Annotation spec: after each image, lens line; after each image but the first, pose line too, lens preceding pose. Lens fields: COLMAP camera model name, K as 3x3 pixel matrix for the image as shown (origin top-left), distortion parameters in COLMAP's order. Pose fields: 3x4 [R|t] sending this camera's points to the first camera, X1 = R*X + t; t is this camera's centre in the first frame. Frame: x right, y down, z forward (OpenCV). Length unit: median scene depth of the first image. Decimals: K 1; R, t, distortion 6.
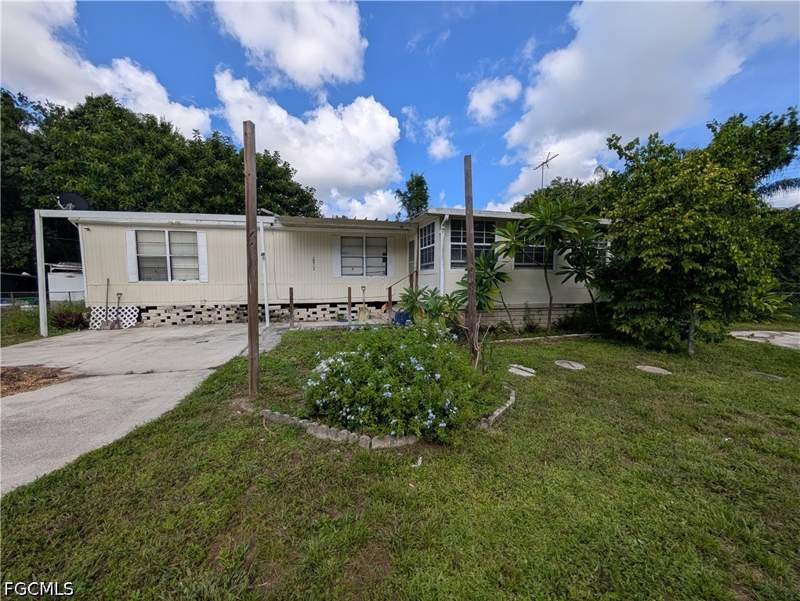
lens RADIAL K [[301.3, 0, 398.5], [0, 301.3, 301.8], [0, 0, 1]] dist [-0.008597, 0.001522]
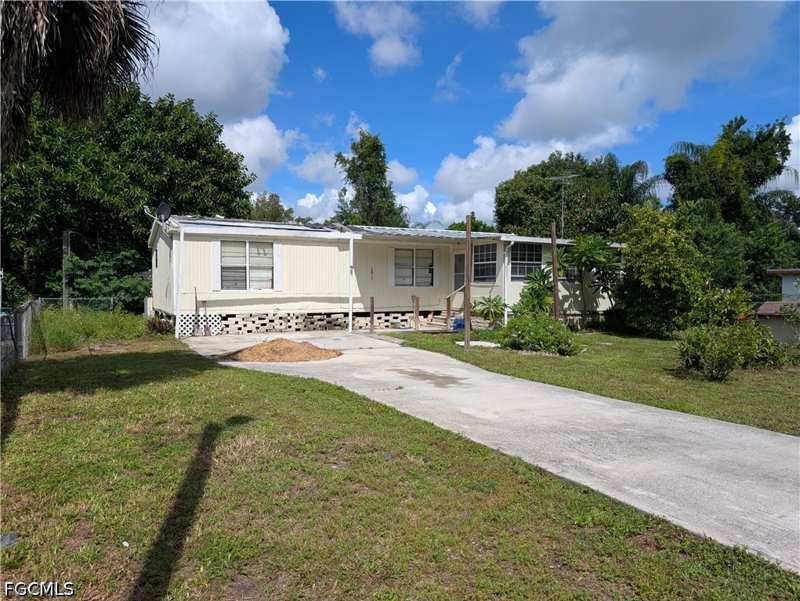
lens RADIAL K [[556.6, 0, 396.4], [0, 556.6, 300.5], [0, 0, 1]] dist [0.004344, -0.009037]
pose [[0.973825, 0.001338, 0.227294, -0.681608], [0.009306, 0.998910, -0.045751, 0.057579], [-0.227107, 0.046669, 0.972751, -0.951587]]
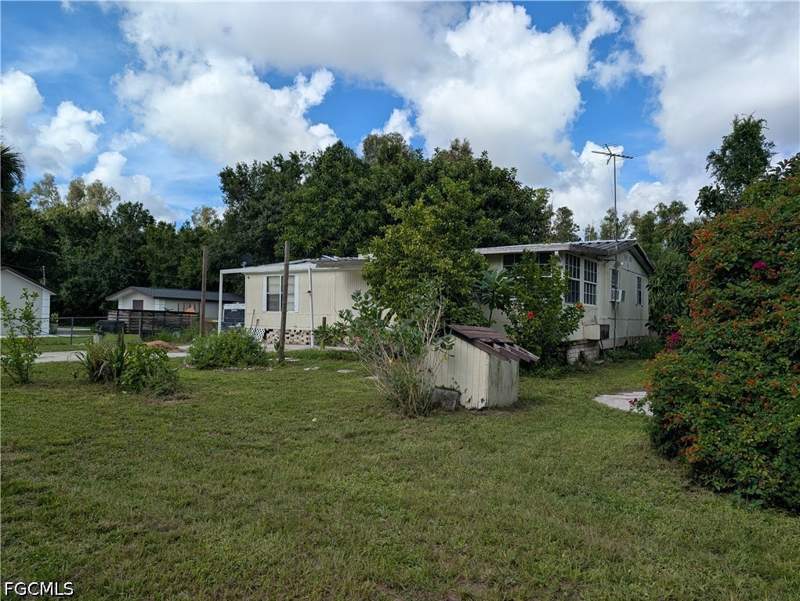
lens RADIAL K [[556.6, 0, 398.5], [0, 556.6, 299.4], [0, 0, 1]] dist [0.004344, -0.009037]
pose [[0.678073, -0.008423, -0.734946, 1.453320], [-0.067265, 0.995027, -0.073463, 0.027243], [0.731910, 0.099250, 0.674134, -0.327083]]
